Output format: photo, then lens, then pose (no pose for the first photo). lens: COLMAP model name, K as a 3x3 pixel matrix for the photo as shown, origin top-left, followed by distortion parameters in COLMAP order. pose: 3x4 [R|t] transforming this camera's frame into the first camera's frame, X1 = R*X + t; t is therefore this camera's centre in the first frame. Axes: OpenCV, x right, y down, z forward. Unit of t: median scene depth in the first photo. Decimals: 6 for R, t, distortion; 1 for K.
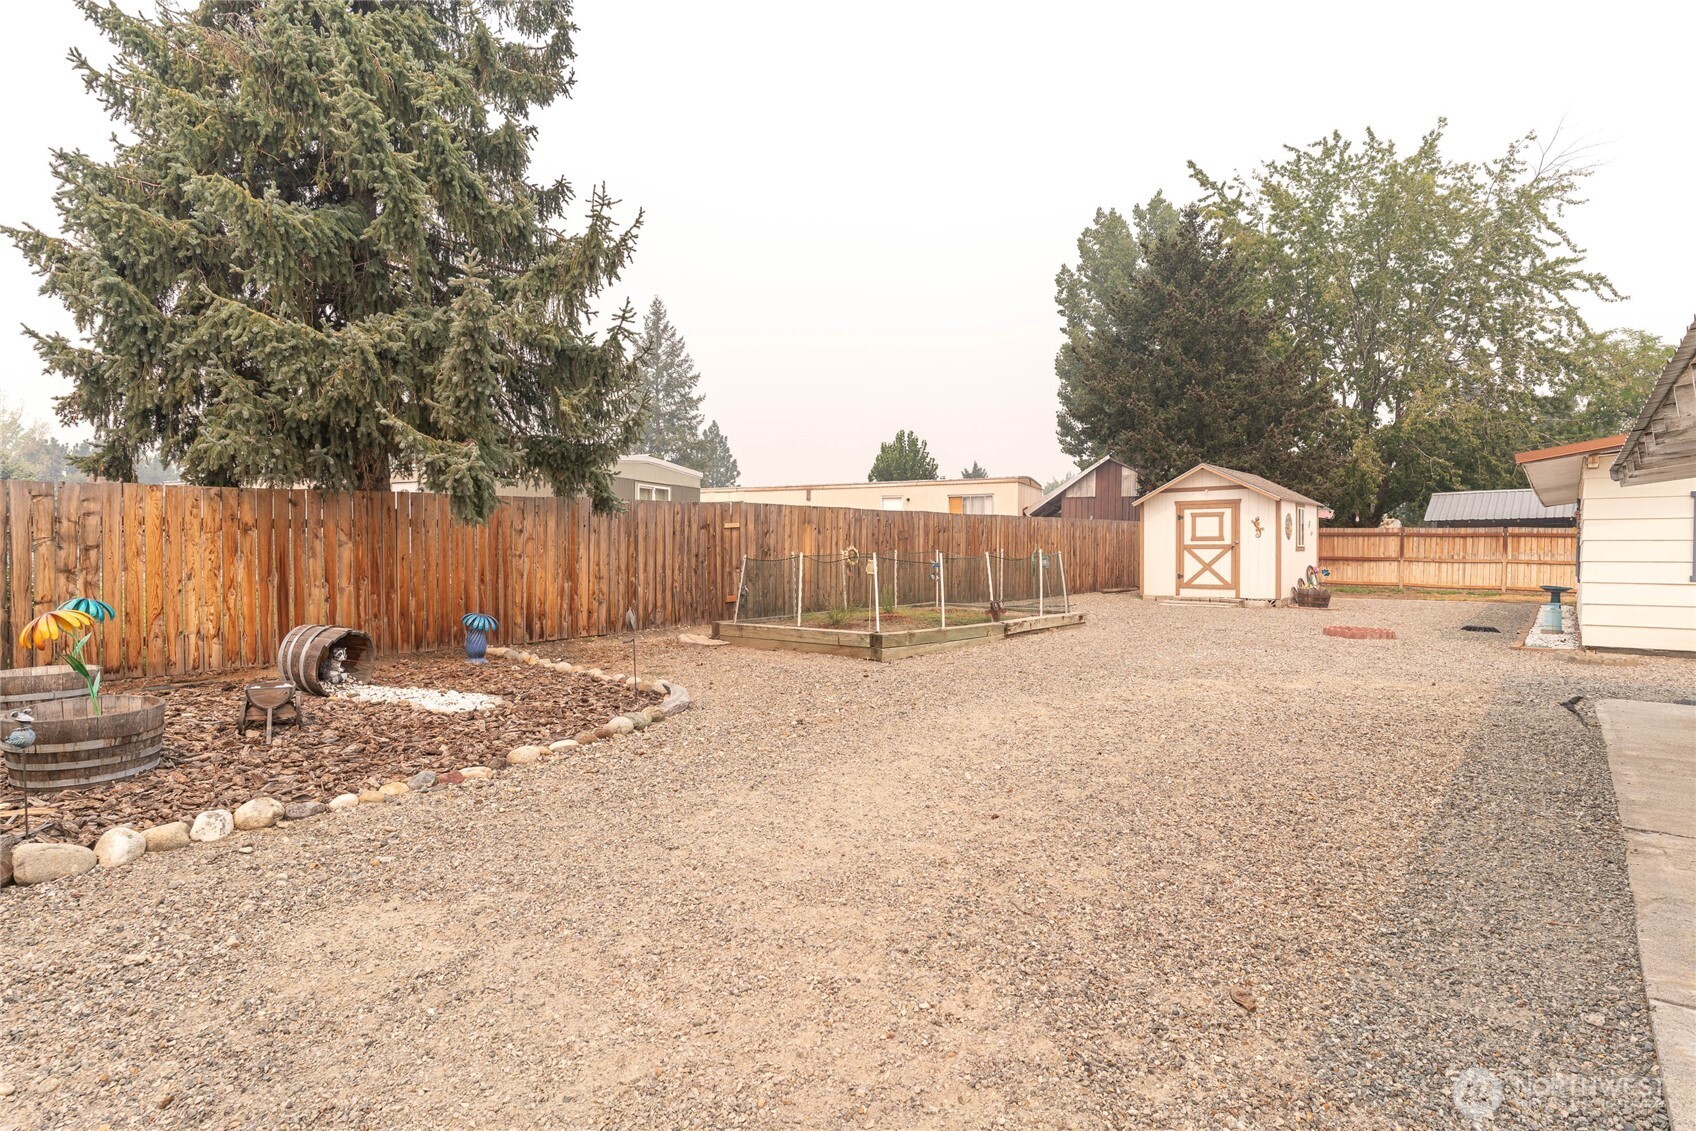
lens RADIAL K [[889.6, 0, 848.0], [0, 889.6, 565.5], [0, 0, 1]] dist [-0.053433, 0.041582]
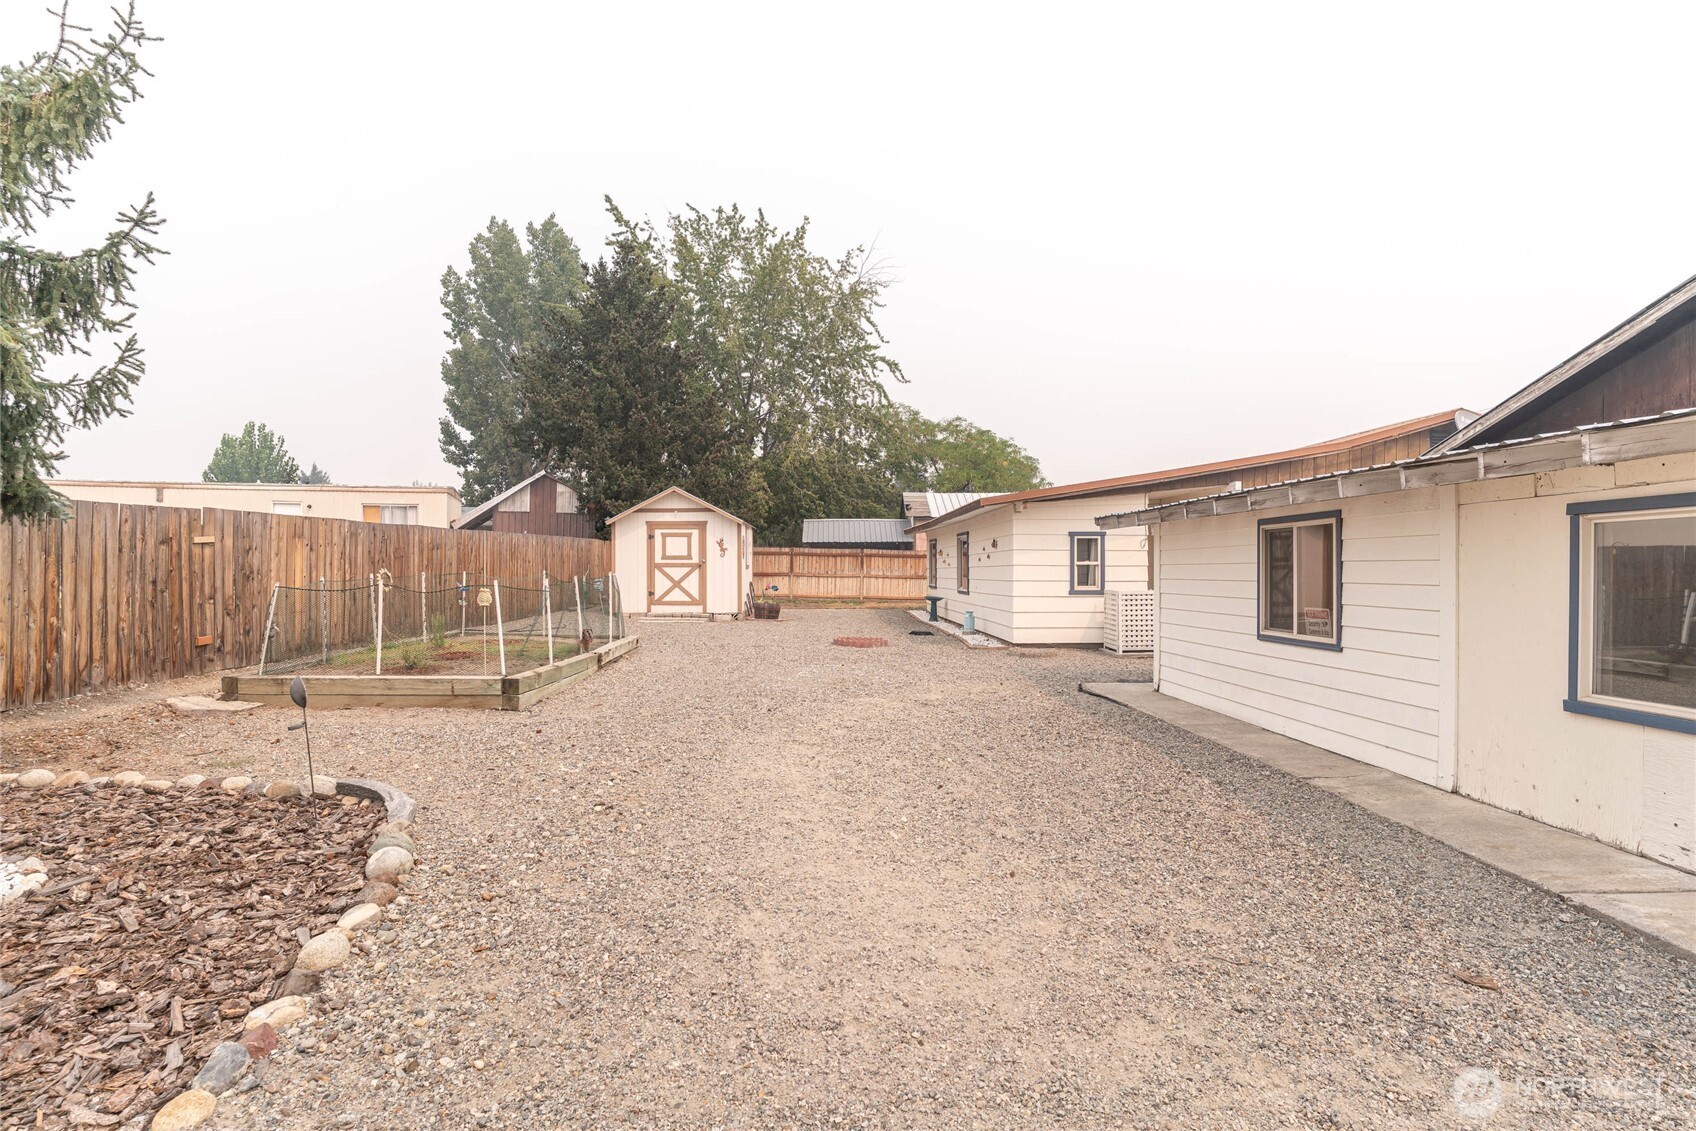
lens RADIAL K [[867.6, 0, 848.0], [0, 867.6, 565.5], [0, 0, 1]] dist [-0.073069, 0.043975]
pose [[0.756994, 0.001565, 0.653420, -0.084405], [0.007891, 0.999902, -0.011536, -0.005417], [-0.653374, 0.013889, 0.756908, 0.062368]]
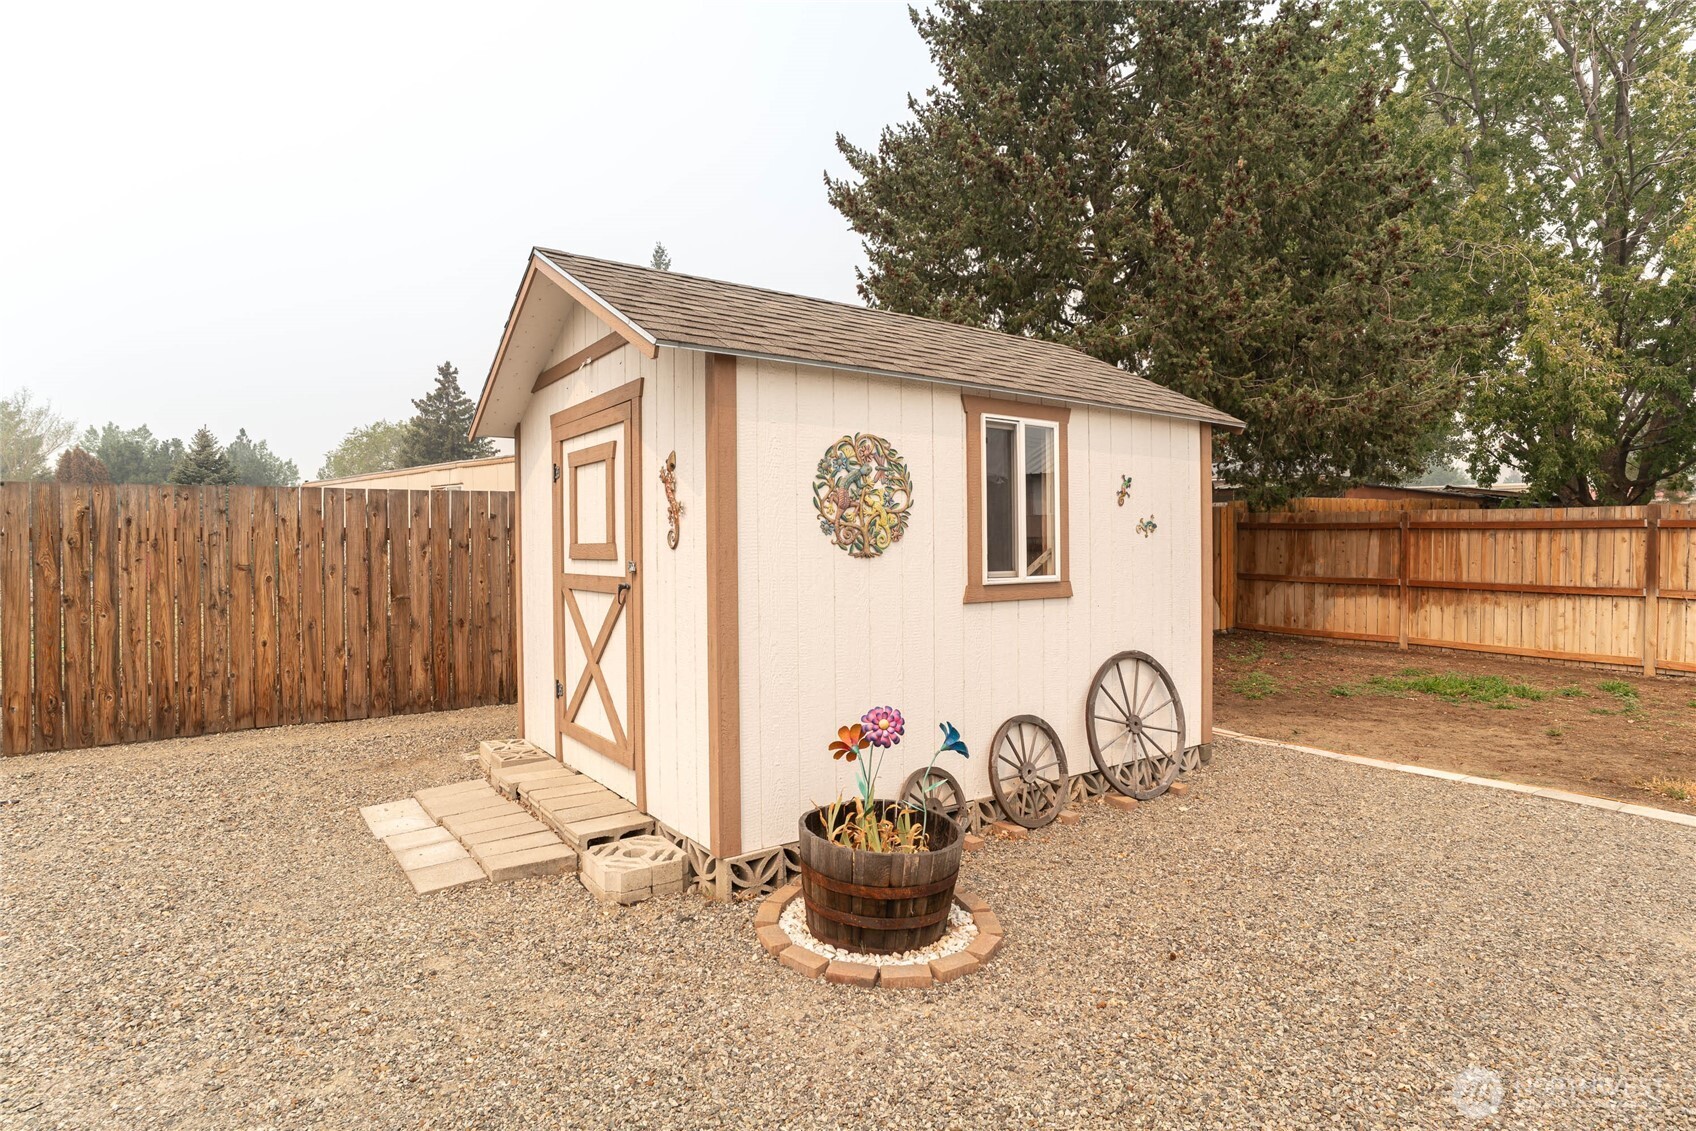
lens RADIAL K [[889.6, 0, 848.0], [0, 889.6, 565.5], [0, 0, 1]] dist [-0.053433, 0.041582]
pose [[0.966881, -0.009788, -0.255041, 0.405971], [0.008277, 0.999941, -0.006999, -0.018416], [0.255094, 0.004656, 0.966905, 0.571624]]
